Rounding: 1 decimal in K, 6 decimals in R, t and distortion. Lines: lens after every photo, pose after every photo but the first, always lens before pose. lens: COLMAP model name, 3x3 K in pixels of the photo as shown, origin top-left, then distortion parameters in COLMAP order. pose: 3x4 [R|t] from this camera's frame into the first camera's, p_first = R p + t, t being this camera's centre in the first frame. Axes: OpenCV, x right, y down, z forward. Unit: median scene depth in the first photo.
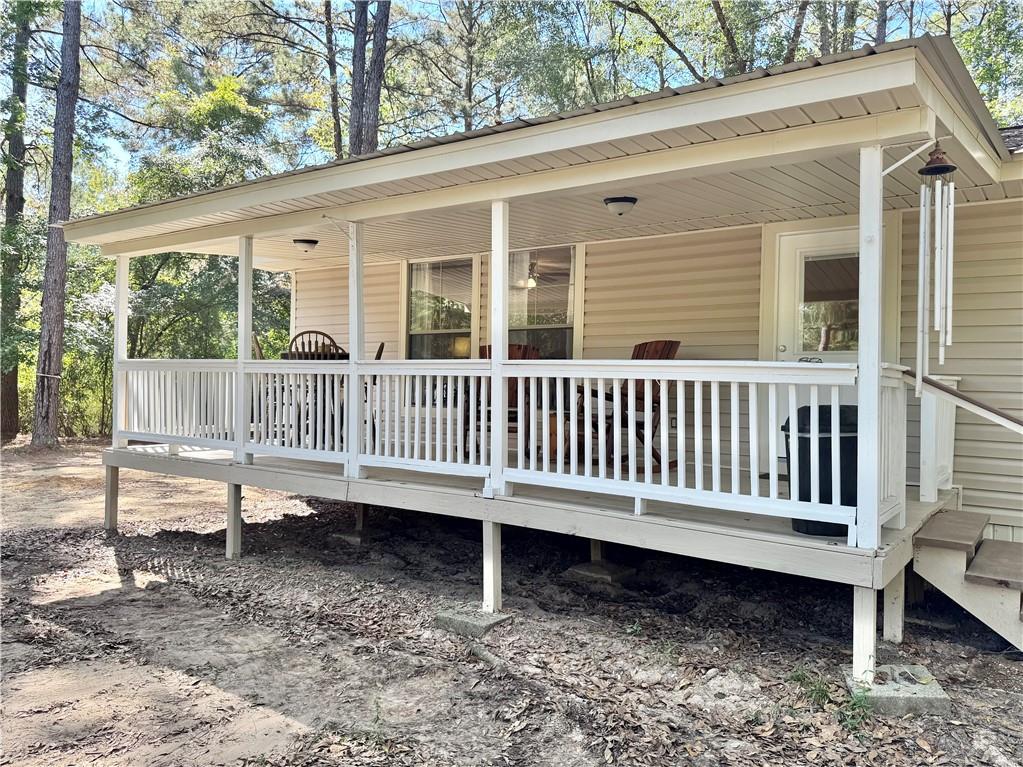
lens RADIAL K [[735.8, 0, 511.5], [0, 735.8, 383.5], [0, 0, 1]] dist [0.101922, -0.145780]
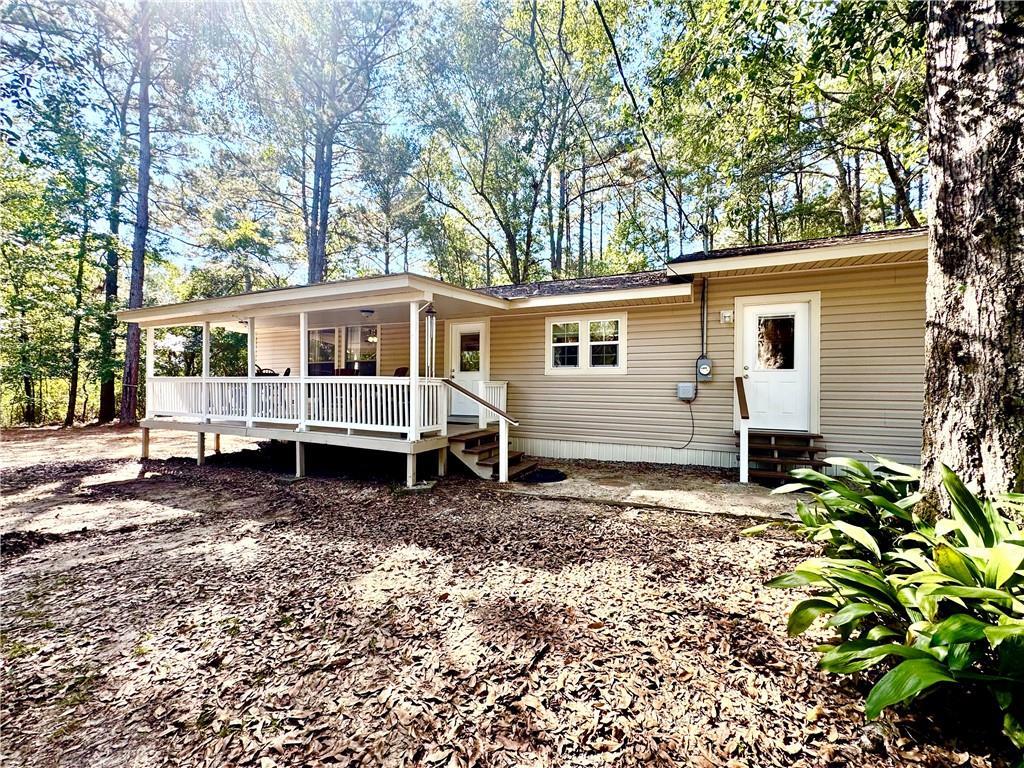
lens RADIAL K [[400.5, 0, 512.0], [0, 400.5, 384.0], [0, 0, 1]] dist [0.002078, 0.000153]
pose [[0.983930, -0.012534, 0.178114, 0.282238], [0.013420, 0.999903, -0.003772, 0.005011], [-0.178049, 0.006102, 0.984003, -0.296744]]
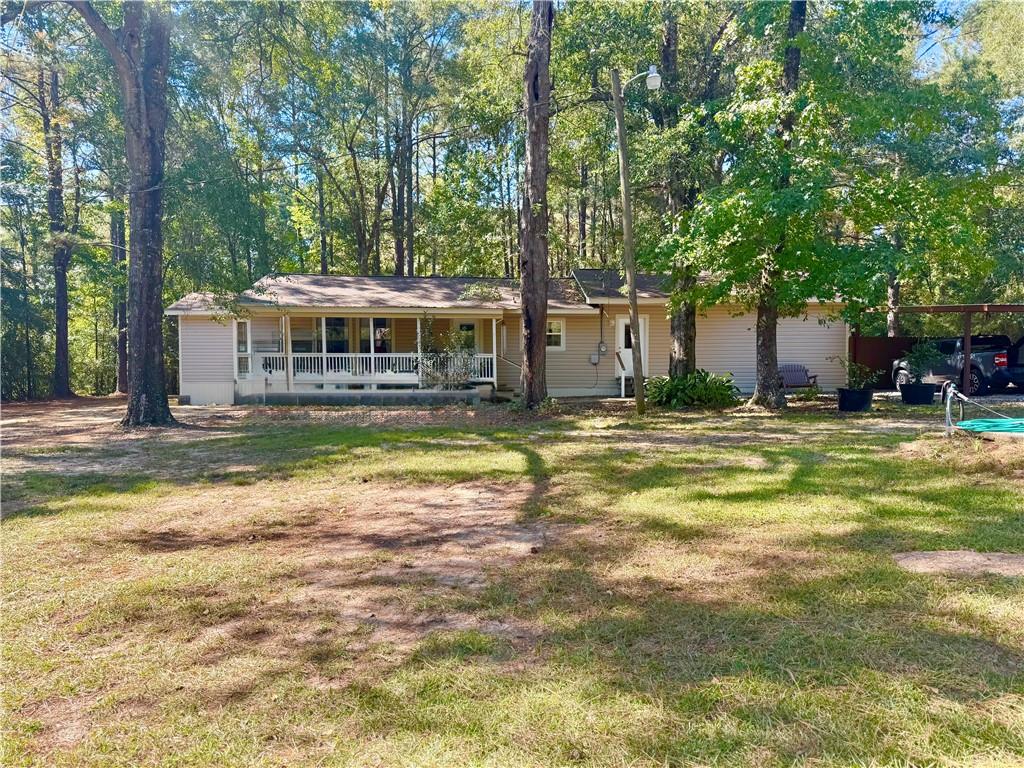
lens RADIAL K [[736.5, 0, 512.0], [0, 736.5, 384.0], [0, 0, 1]] dist [0.101922, -0.145780]
pose [[0.767564, -0.049143, 0.639086, -1.576342], [0.024330, 0.998572, 0.047564, -0.033386], [-0.640511, -0.020959, 0.767663, -1.786509]]
